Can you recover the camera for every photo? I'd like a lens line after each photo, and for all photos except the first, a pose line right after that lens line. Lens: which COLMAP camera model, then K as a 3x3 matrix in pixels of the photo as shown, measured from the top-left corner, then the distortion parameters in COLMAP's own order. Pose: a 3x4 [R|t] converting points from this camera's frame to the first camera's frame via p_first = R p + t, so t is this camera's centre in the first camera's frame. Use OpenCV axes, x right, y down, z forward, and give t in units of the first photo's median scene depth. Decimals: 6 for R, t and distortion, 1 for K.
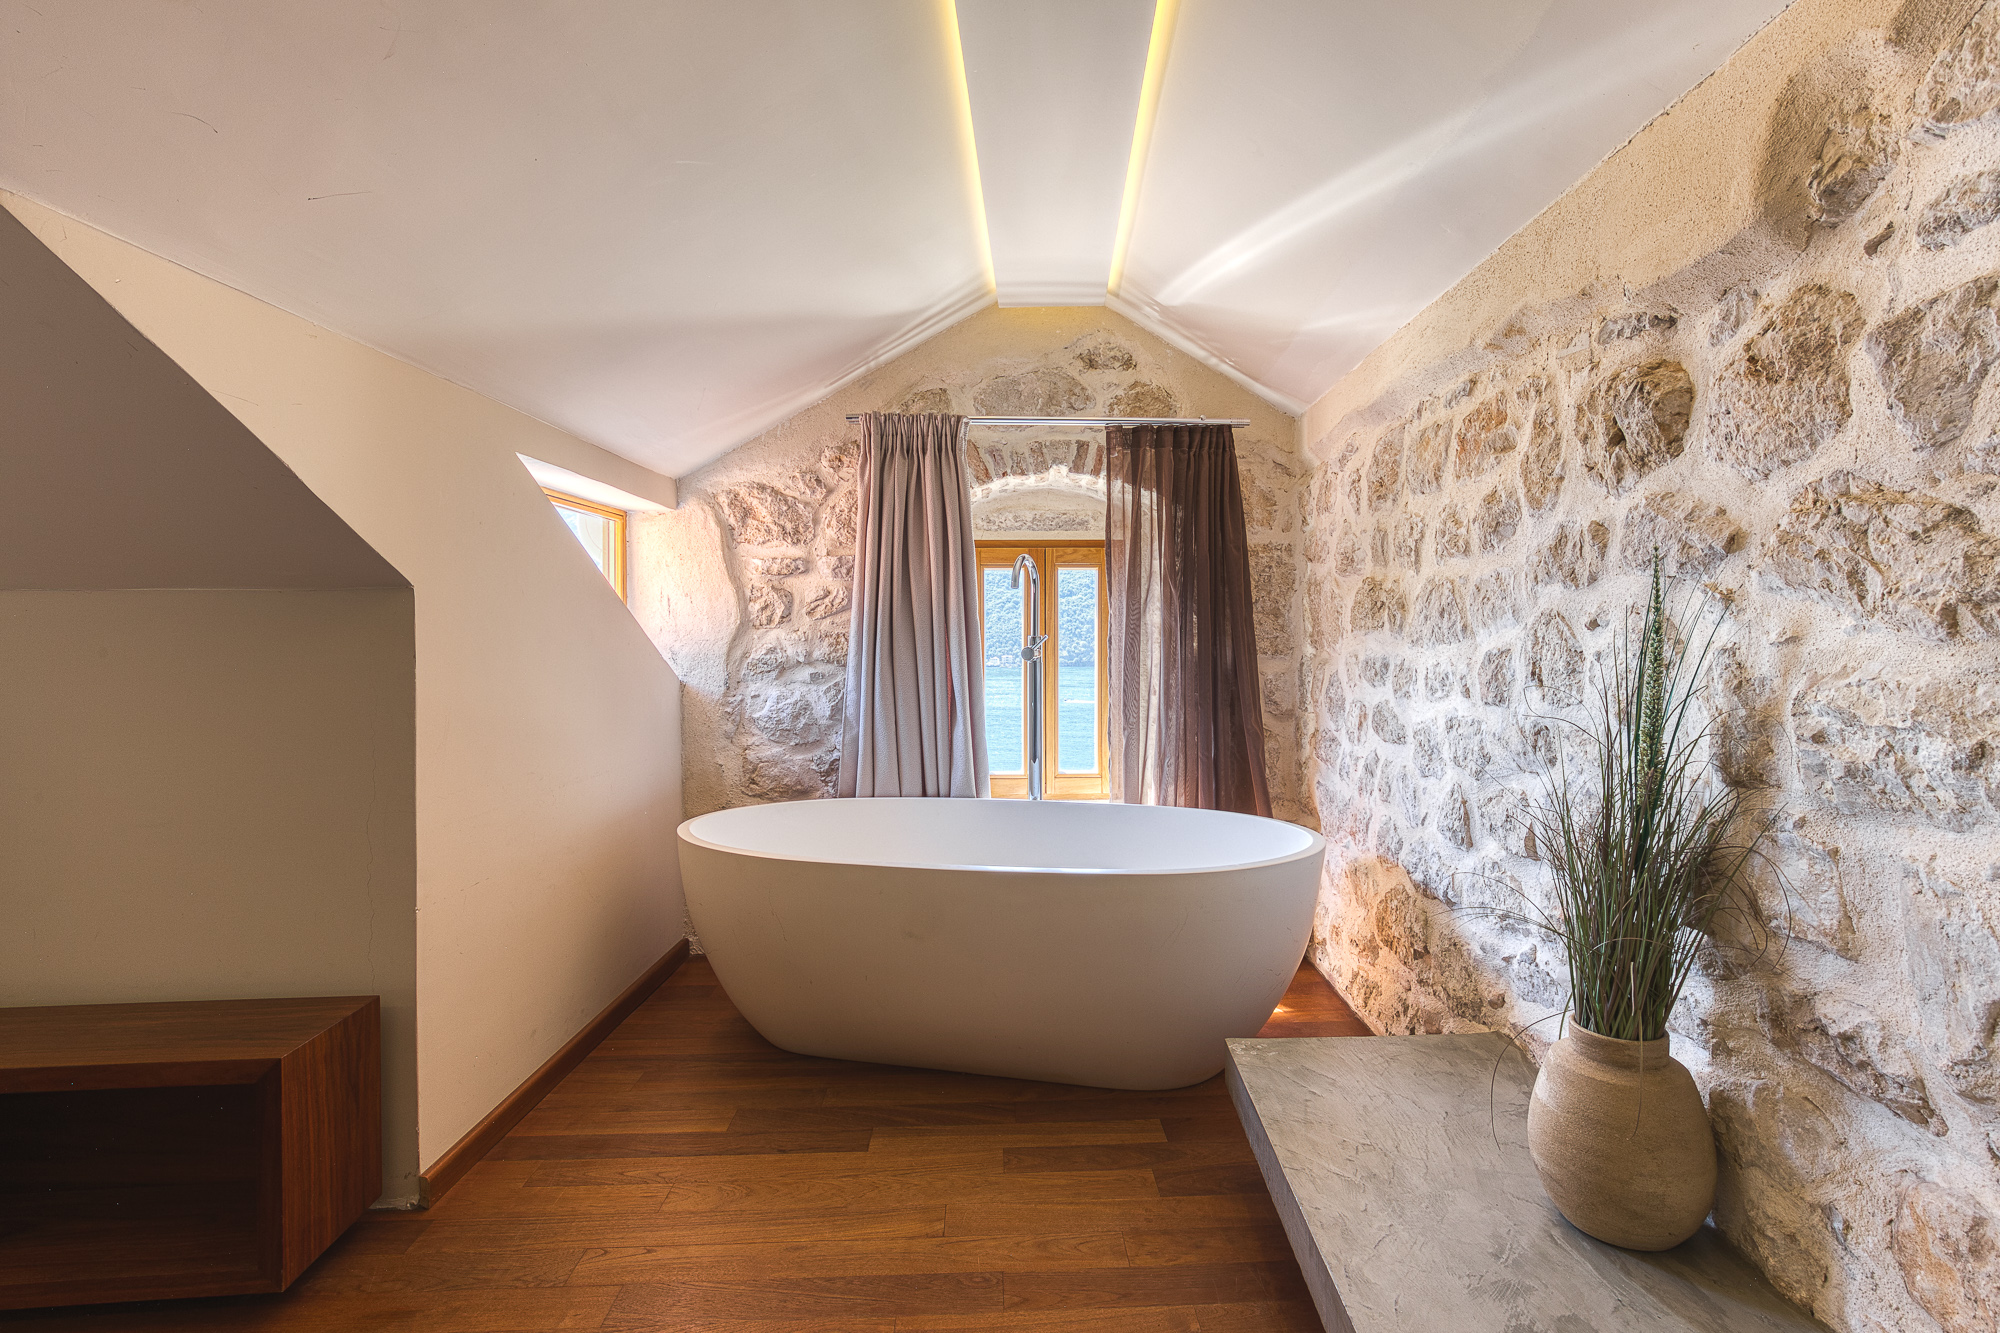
lens RADIAL K [[935.6, 0, 1015.9], [0, 935.6, 671.3], [0, 0, 1]] dist [-0.015060, -0.000018]
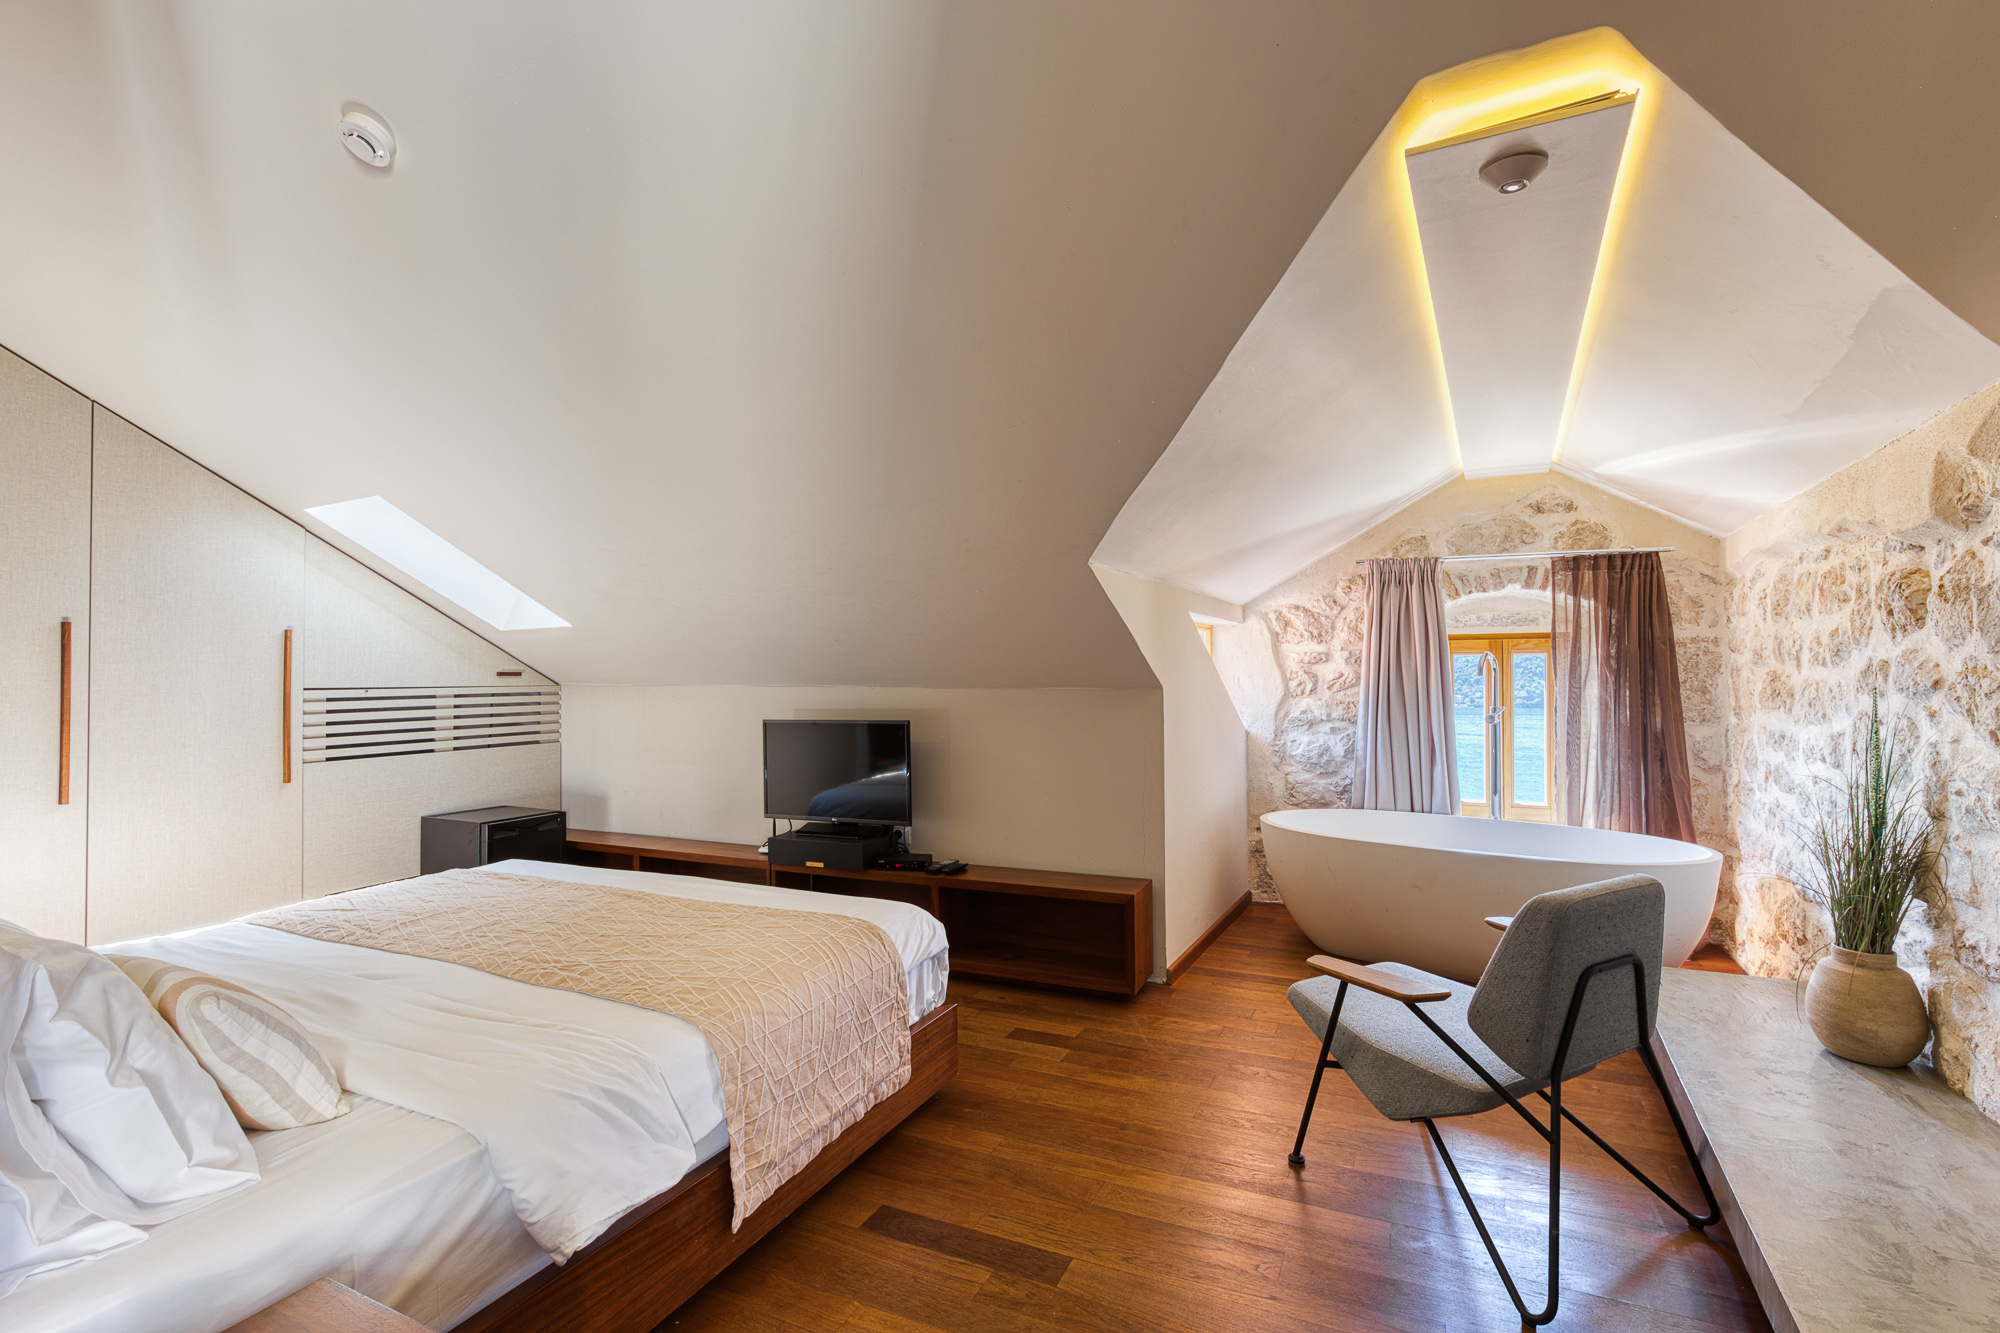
lens RADIAL K [[913.6, 0, 993.6], [0, 913.6, 663.1], [0, 0, 1]] dist [-0.022875, 0.009044]
pose [[0.888409, -0.003547, -0.459038, -0.025328], [-0.017350, 0.998996, -0.041297, -0.034765], [0.458724, 0.044653, 0.887456, -0.645257]]
